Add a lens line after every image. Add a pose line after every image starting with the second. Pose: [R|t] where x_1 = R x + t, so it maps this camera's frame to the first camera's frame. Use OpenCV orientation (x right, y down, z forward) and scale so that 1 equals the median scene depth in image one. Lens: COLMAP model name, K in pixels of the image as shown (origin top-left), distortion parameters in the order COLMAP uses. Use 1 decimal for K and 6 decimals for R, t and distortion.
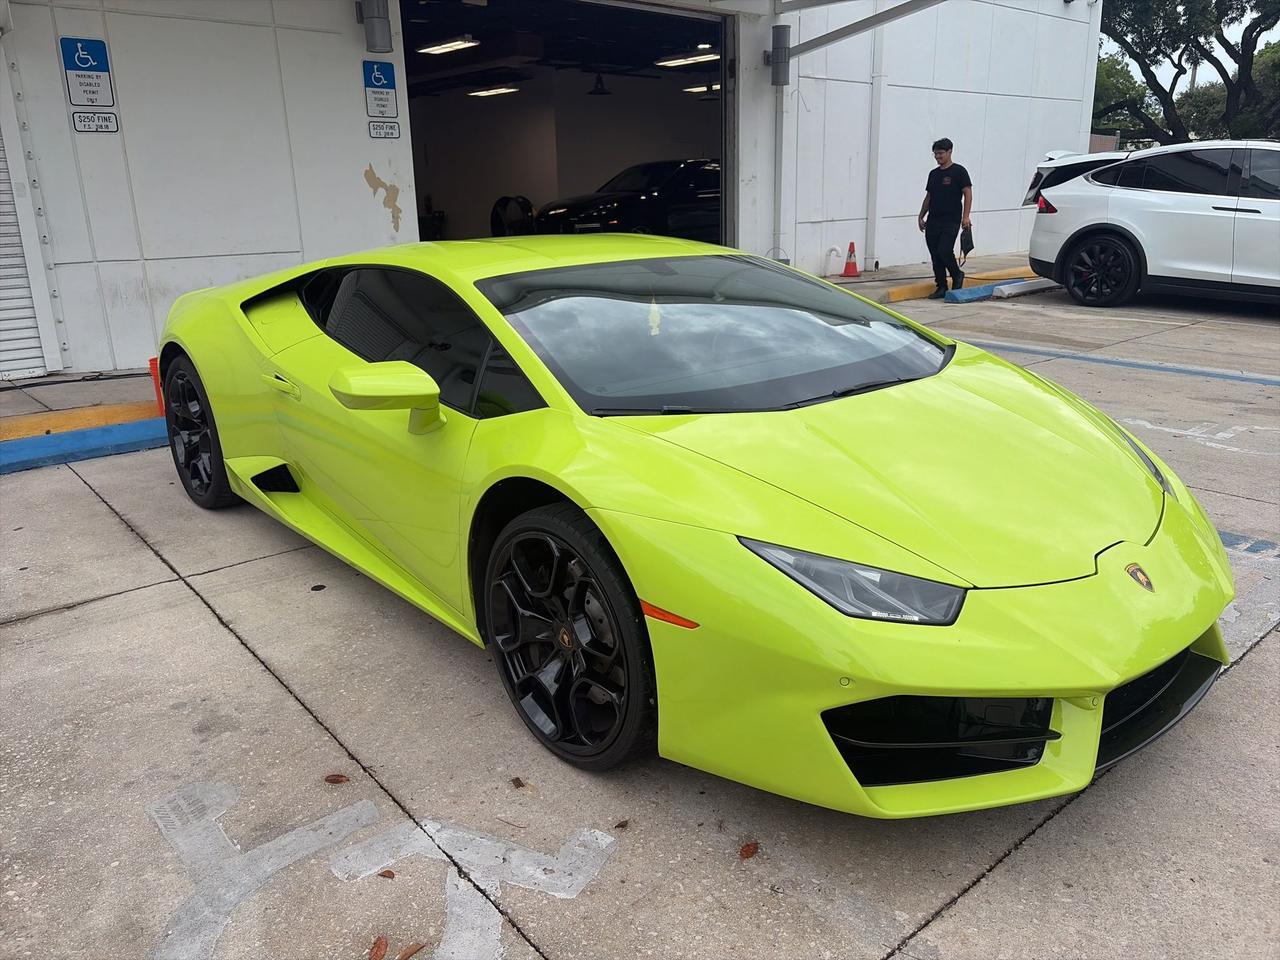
lens RADIAL K [[966.5, 0, 649.2], [0, 966.5, 470.9], [0, 0, 1]] dist [0.026976, -0.016523]
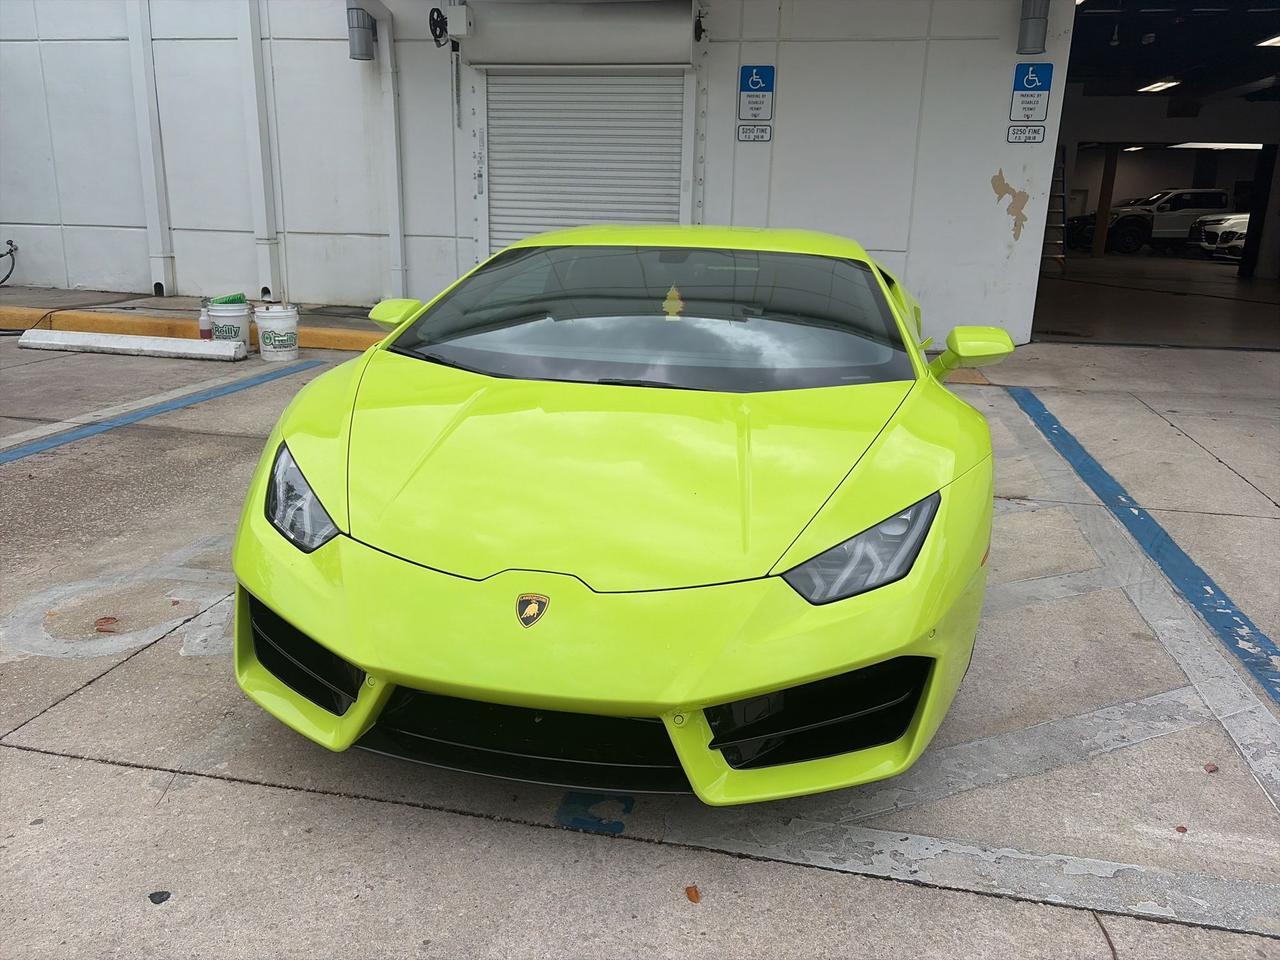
lens RADIAL K [[966.5, 0, 642.8], [0, 966.5, 481.3], [0, 0, 1]] dist [0.026976, -0.016523]
pose [[0.603533, 0.252063, -0.756447, 0.386886], [-0.255812, 0.959776, 0.115716, -0.041700], [0.755188, 0.123670, 0.643737, 0.160747]]
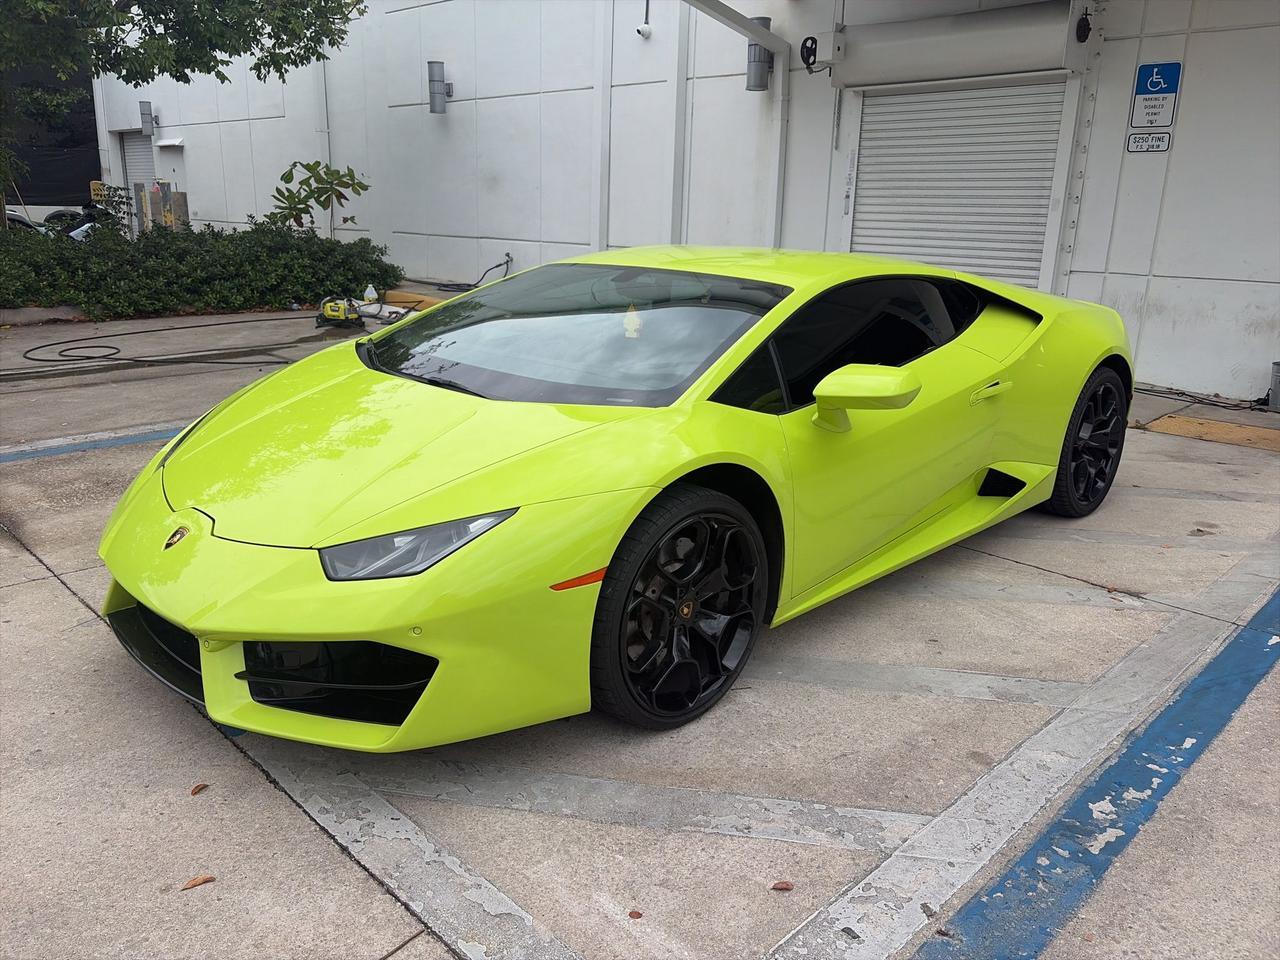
lens RADIAL K [[966.5, 0, 637.0], [0, 966.5, 483.1], [0, 0, 1]] dist [0.026976, -0.016523]
pose [[0.056414, 0.292409, -0.954628, 0.515433], [-0.301049, 0.916631, 0.262979, -0.131904], [0.951939, 0.272554, 0.139740, 0.430821]]
